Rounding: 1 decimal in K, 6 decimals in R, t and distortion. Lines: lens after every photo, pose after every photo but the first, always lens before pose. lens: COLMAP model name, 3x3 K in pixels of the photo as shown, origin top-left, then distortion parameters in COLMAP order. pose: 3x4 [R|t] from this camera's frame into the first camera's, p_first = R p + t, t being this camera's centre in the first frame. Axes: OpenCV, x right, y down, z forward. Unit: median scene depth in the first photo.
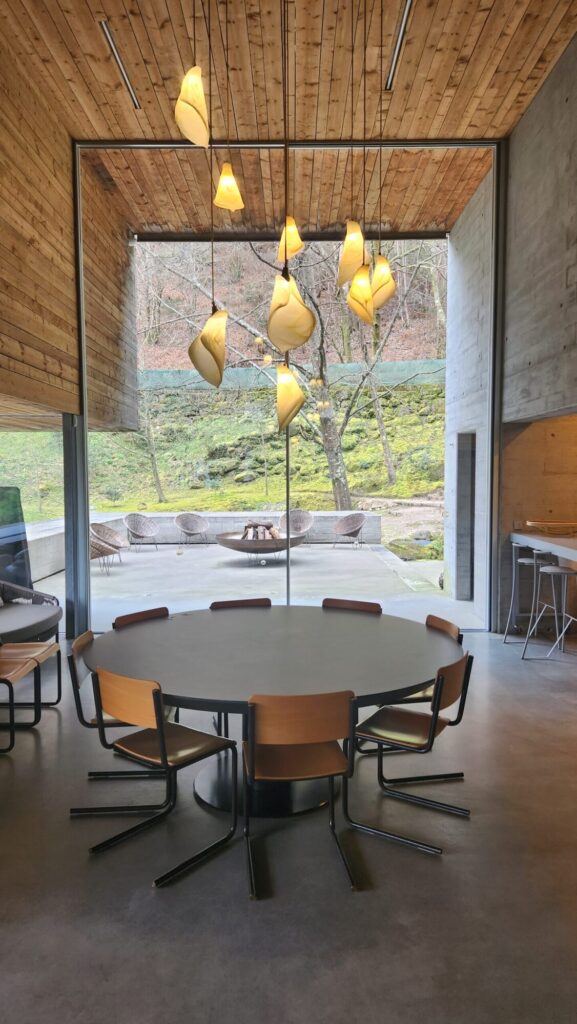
lens RADIAL K [[681.6, 0, 293.3], [0, 681.6, 515.7], [0, 0, 1]] dist [0.054861, -0.036976]
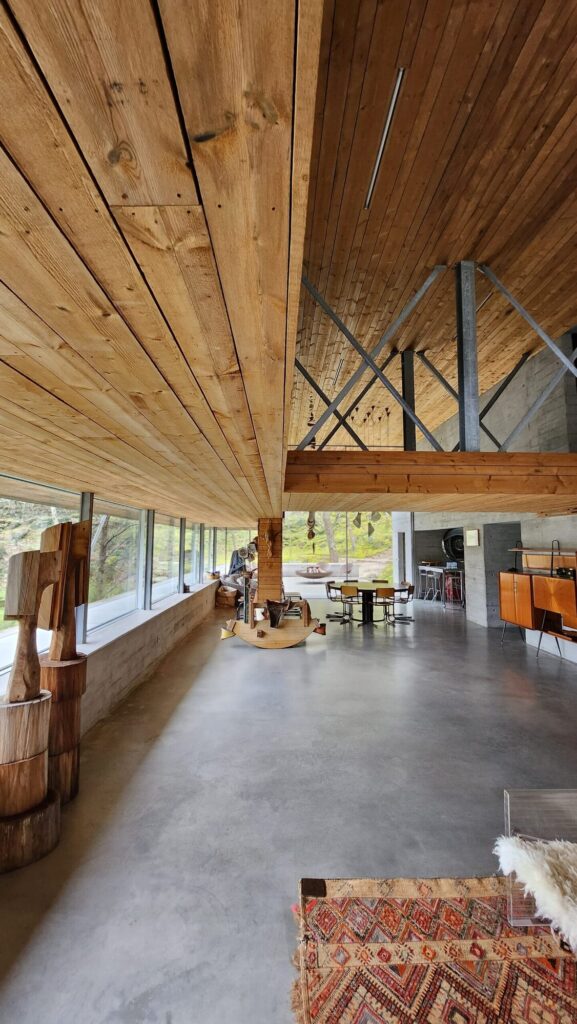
lens RADIAL K [[409.1, 0, 290.6], [0, 409.1, 508.3], [0, 0, 1]] dist [-0.018617, -0.000643]
pose [[0.999811, 0.007563, 0.017916, -0.140350], [-0.004824, 0.988936, -0.148267, 0.021101], [-0.018839, 0.148153, 0.988785, -0.406892]]
